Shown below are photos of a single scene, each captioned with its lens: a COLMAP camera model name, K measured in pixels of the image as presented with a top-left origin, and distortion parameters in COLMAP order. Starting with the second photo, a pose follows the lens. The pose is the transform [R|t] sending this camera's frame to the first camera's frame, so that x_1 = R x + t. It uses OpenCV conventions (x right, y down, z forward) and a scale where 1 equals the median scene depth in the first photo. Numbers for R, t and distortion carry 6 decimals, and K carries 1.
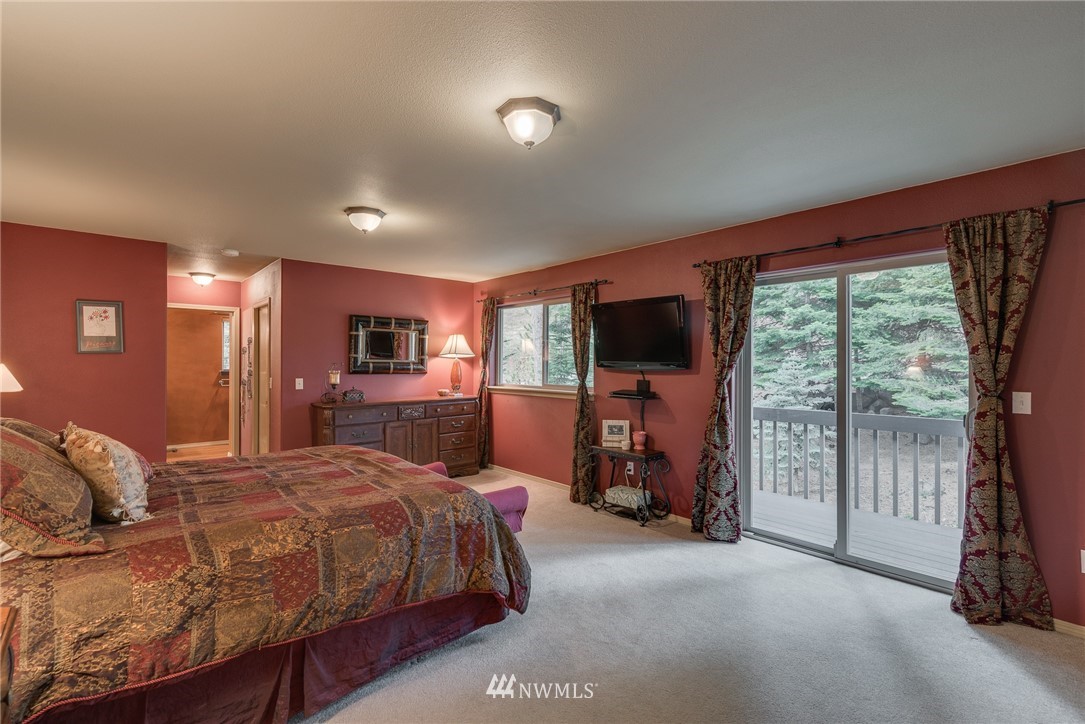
lens RADIAL K [[470.9, 0, 544.6], [0, 470.9, 363.4], [0, 0, 1]] dist [0.019527, -0.000066]
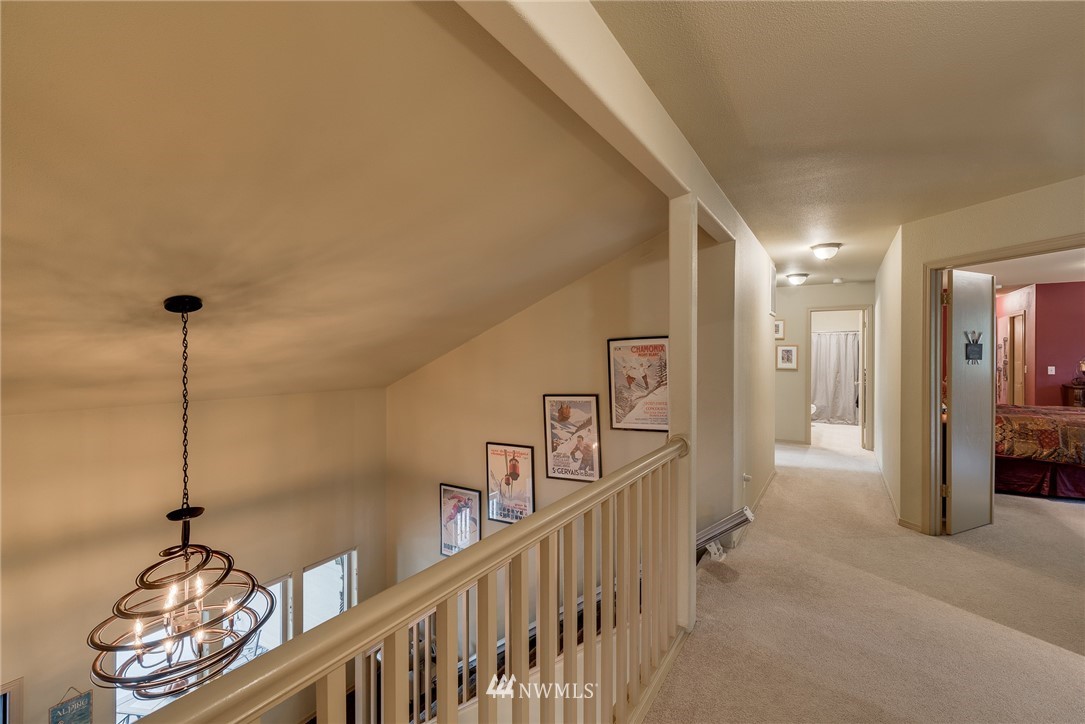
lens RADIAL K [[470.9, 0, 541.8], [0, 470.9, 361.9], [0, 0, 1]] dist [0.019527, -0.000066]
pose [[0.271308, 0.010376, -0.962437, 0.458054], [0.010937, 0.999844, 0.013862, -0.020313], [0.962430, -0.014287, 0.271152, -0.867034]]
